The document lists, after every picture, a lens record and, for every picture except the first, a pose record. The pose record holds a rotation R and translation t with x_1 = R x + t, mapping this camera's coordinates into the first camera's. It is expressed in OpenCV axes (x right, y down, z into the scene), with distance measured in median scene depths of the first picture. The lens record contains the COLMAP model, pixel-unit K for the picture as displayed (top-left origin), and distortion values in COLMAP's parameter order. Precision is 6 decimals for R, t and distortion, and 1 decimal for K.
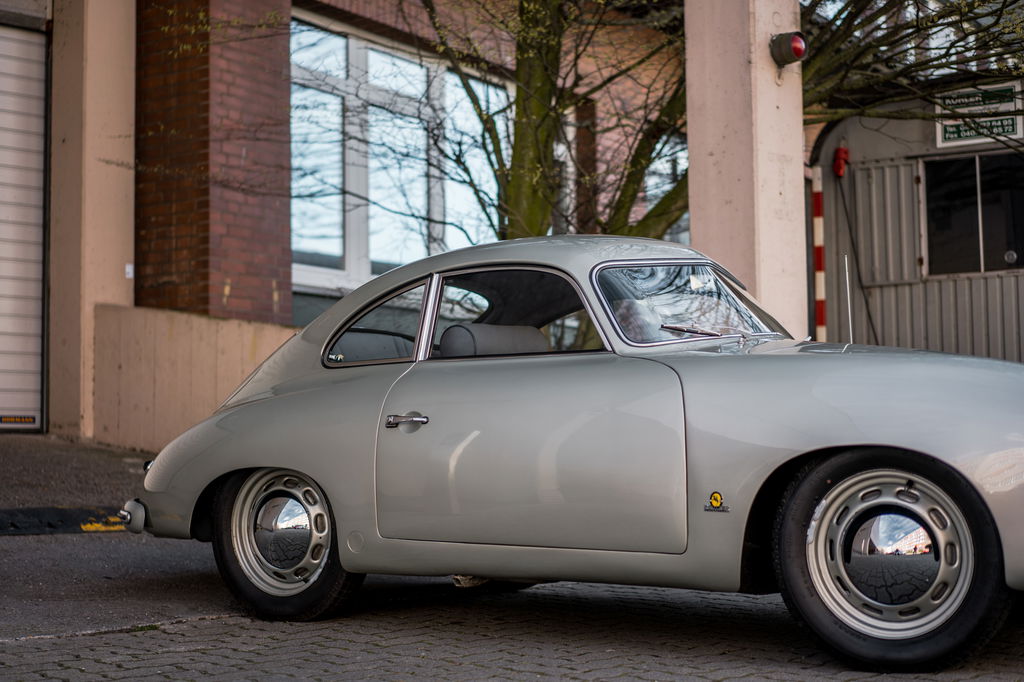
lens RADIAL K [[1611.3, 0, 516.0], [0, 1611.3, 299.5], [0, 0, 1]] dist [0.017710, 0.000000]
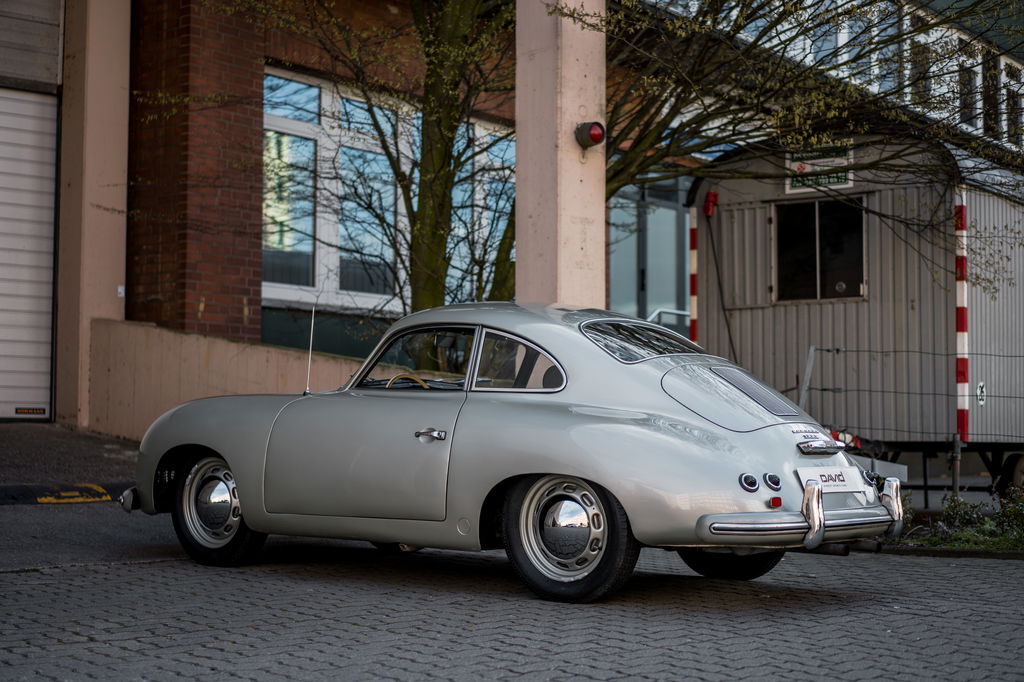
lens RADIAL K [[1611.3, 0, 526.3], [0, 1611.3, 307.1], [0, 0, 1]] dist [0.017710, 0.000000]
pose [[0.997646, 0.008065, -0.068093, 0.207600], [-0.006642, 0.999755, 0.021094, -0.045836], [0.068247, -0.020592, 0.997456, -0.280984]]
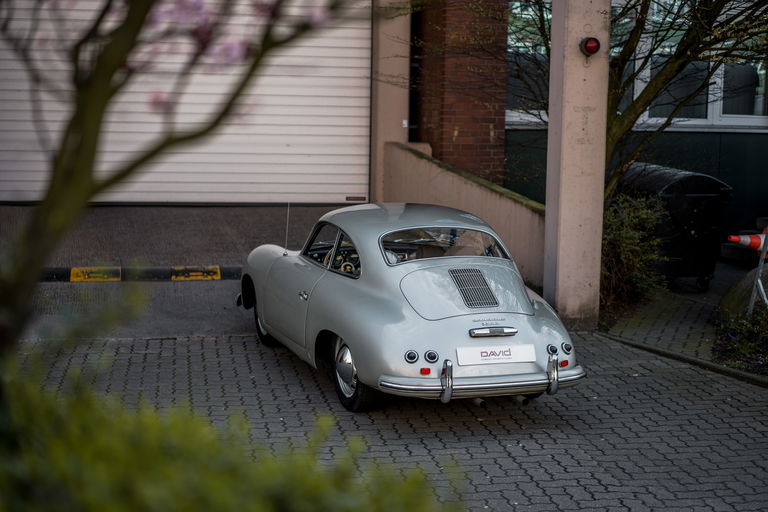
lens RADIAL K [[1208.5, 0, 380.1], [0, 1208.5, 257.7], [0, 0, 1]] dist [0.017710, 0.000000]
pose [[0.812977, 0.089351, -0.575400, 0.767165], [0.036263, 0.978470, 0.203176, -0.207464], [0.581166, -0.186043, 0.792234, -0.224714]]
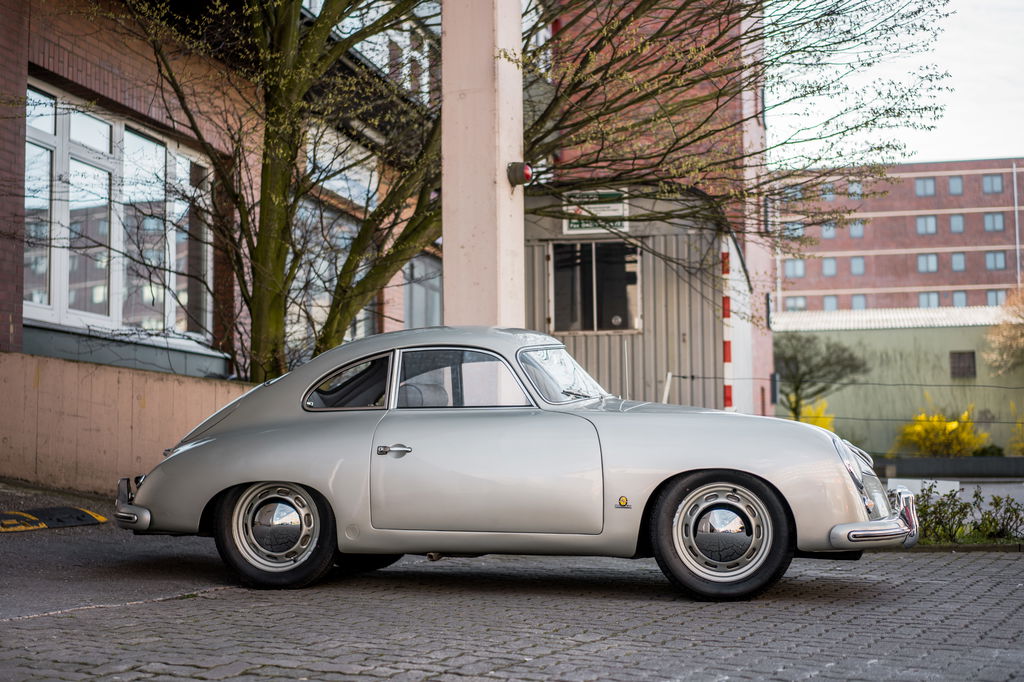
lens RADIAL K [[1611.3, 0, 535.8], [0, 1611.3, 293.0], [0, 0, 1]] dist [0.017710, 0.000000]
pose [[0.928227, 0.041683, 0.369672, -0.322131], [-0.038533, 0.999131, -0.015905, -0.033009], [-0.370014, 0.000519, 0.929026, -0.278993]]
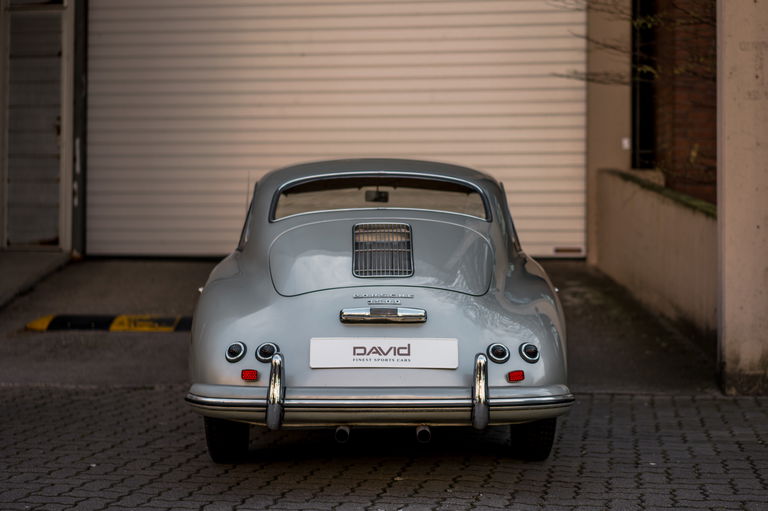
lens RADIAL K [[1379.7, 0, 412.2], [0, 1379.7, 223.5], [0, 0, 1]] dist [0.021544, 0.000000]
pose [[0.595432, -0.006046, -0.803383, 0.811390], [0.074480, 0.996081, 0.047705, -0.026583], [0.799946, -0.088241, 0.593548, 0.205359]]
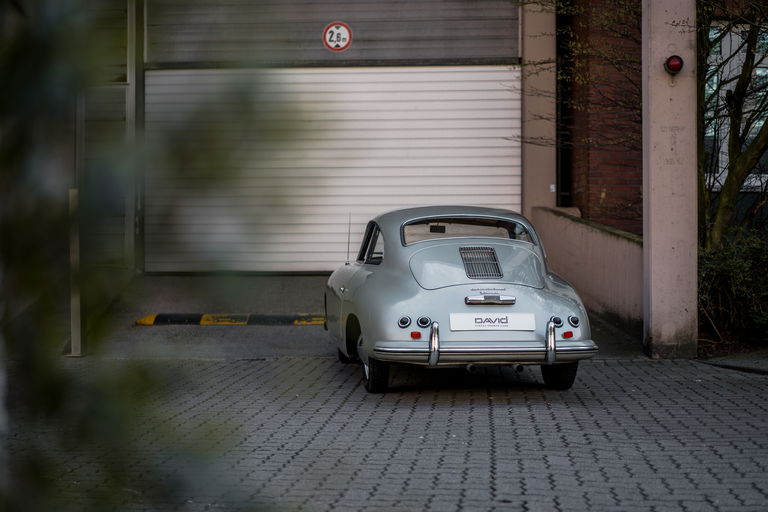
lens RADIAL K [[1208.5, 0, 389.2], [0, 1208.5, 257.8], [0, 0, 1]] dist [0.017710, 0.000000]
pose [[0.657041, -0.001657, -0.753853, 0.954352], [0.073669, 0.995352, 0.062020, -0.052559], [0.750247, -0.096286, 0.654109, -0.104313]]
